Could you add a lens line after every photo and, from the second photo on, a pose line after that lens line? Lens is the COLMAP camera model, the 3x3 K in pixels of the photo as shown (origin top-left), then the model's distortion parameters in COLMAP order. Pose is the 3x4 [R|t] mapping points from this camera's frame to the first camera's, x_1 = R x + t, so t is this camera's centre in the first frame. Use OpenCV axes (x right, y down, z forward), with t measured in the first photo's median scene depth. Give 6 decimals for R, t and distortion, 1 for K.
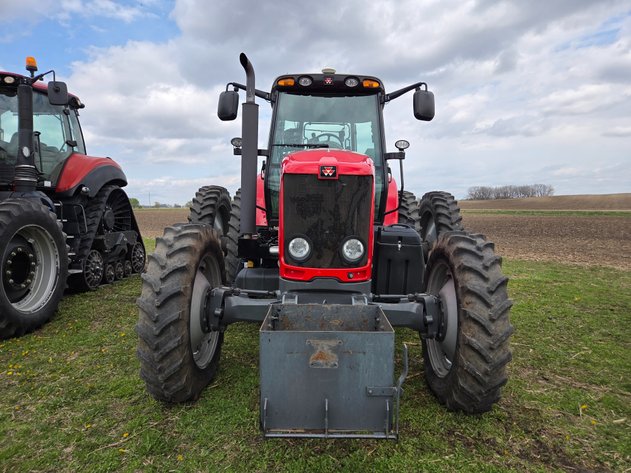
lens RADIAL K [[423.9, 0, 323.0], [0, 423.9, 244.7], [0, 0, 1]] dist [0.069948, -0.066869]
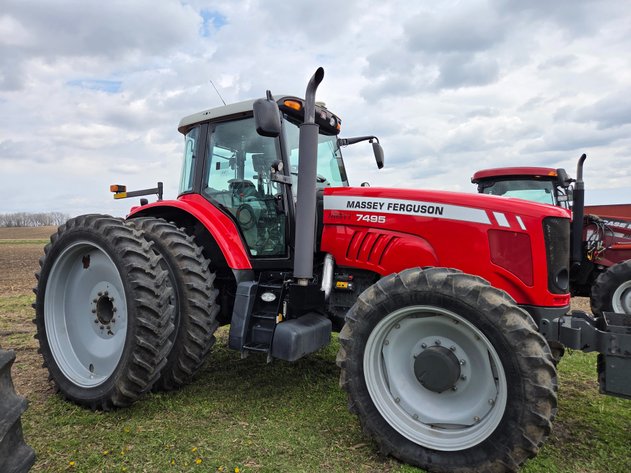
lens RADIAL K [[429.2, 0, 285.3], [0, 429.2, 235.9], [0, 0, 1]] dist [0.022259, -0.001578]
pose [[0.523125, -0.015251, 0.852119, -0.599832], [0.087283, 0.995541, -0.035766, -0.054357], [-0.847775, 0.093085, 0.522124, 0.400142]]
